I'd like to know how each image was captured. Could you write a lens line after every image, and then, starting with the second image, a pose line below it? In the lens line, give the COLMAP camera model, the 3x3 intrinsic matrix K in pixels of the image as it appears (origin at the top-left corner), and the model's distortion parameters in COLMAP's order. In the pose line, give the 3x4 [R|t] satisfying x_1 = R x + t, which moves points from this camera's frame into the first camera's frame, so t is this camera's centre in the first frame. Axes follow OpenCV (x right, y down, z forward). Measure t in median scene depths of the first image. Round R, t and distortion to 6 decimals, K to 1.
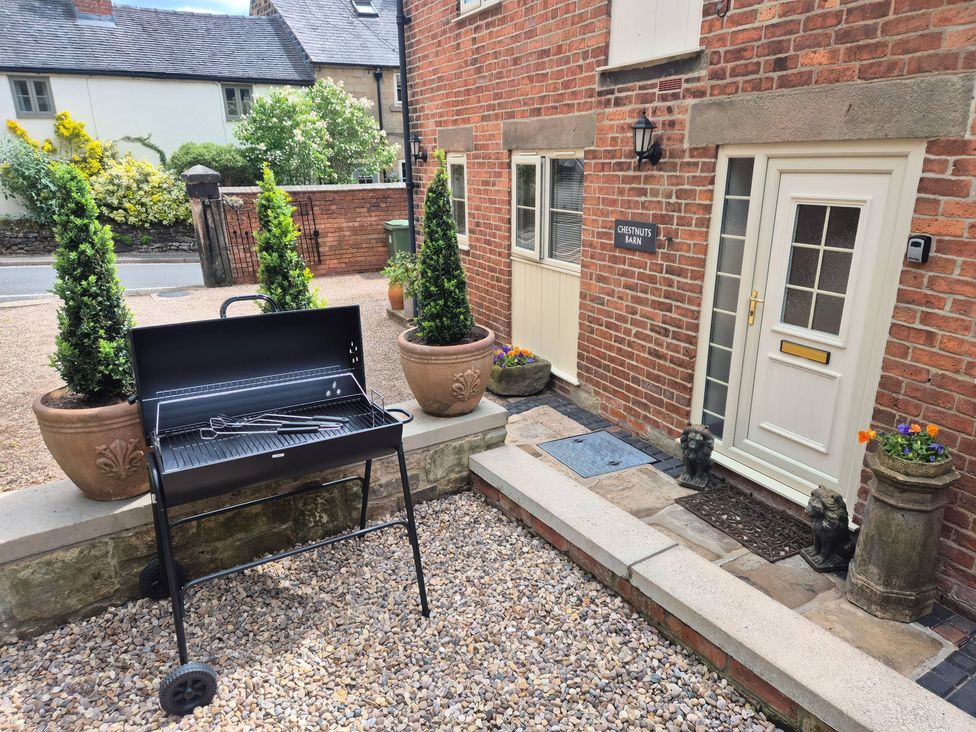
lens RADIAL K [[656.1, 0, 478.2], [0, 656.1, 374.7], [0, 0, 1]] dist [0.080125, -0.078188]
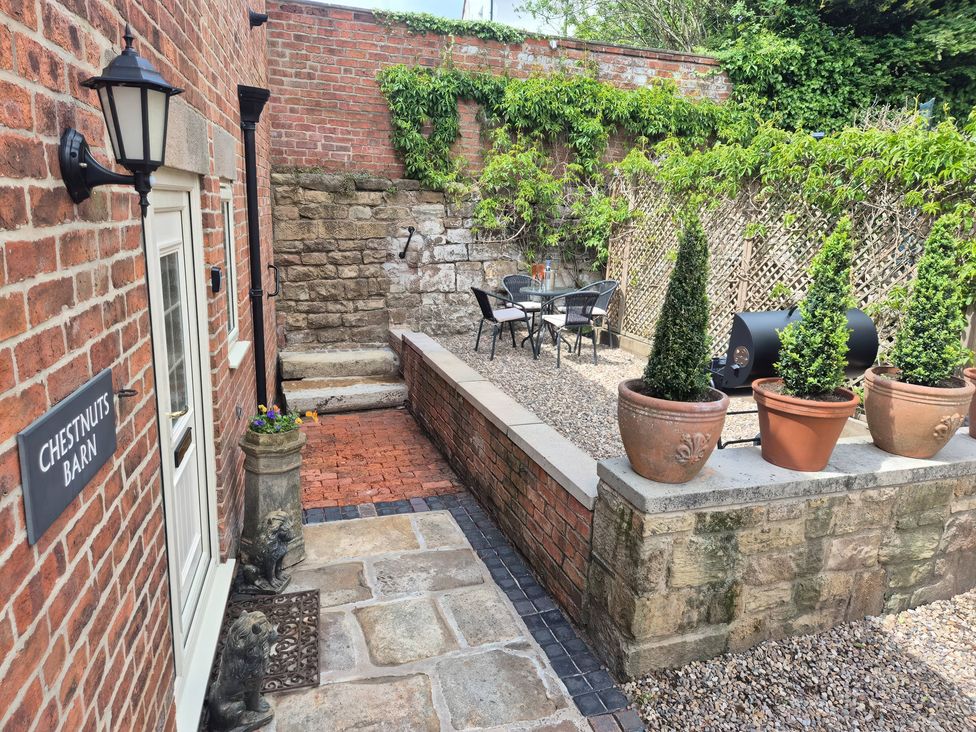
lens RADIAL K [[656.1, 0, 485.4], [0, 656.1, 363.7], [0, 0, 1]] dist [0.080125, -0.078188]
pose [[-0.974837, -0.068560, 0.212116, 0.007559], [0.051666, 0.856134, 0.514165, -0.398836], [-0.216851, 0.512186, -0.831048, 1.246267]]
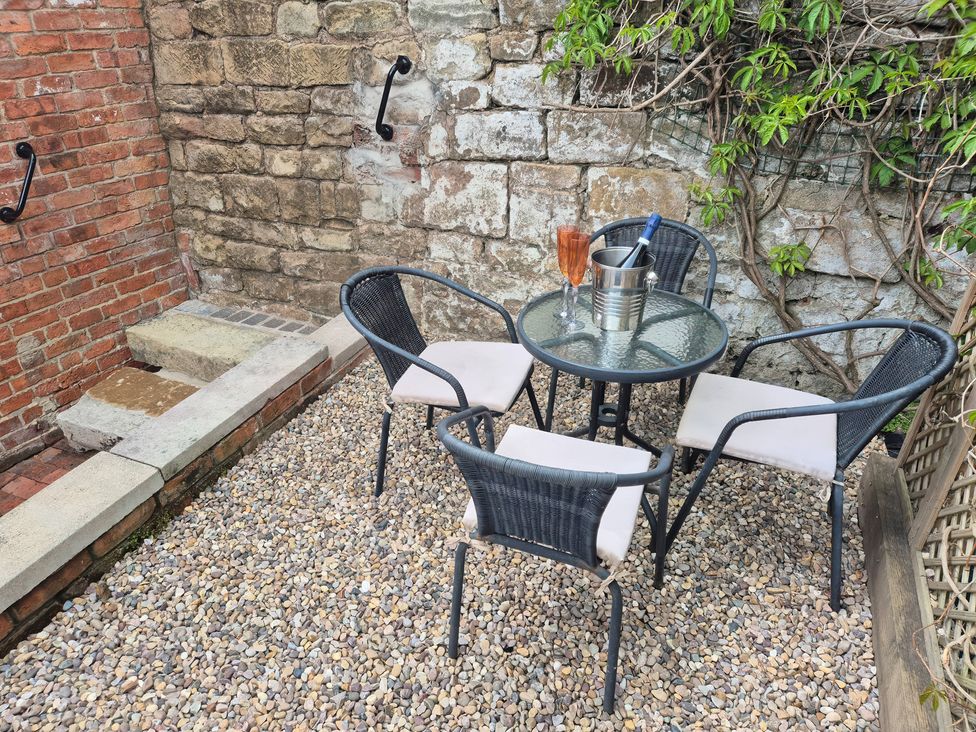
lens RADIAL K [[656.1, 0, 475.2], [0, 656.1, 374.2], [0, 0, 1]] dist [0.080125, -0.078188]
pose [[-0.550917, -0.407504, 0.728307, -0.073694], [0.274271, 0.735804, 0.619167, -0.015171], [-0.788204, 0.540863, -0.293601, 0.061614]]
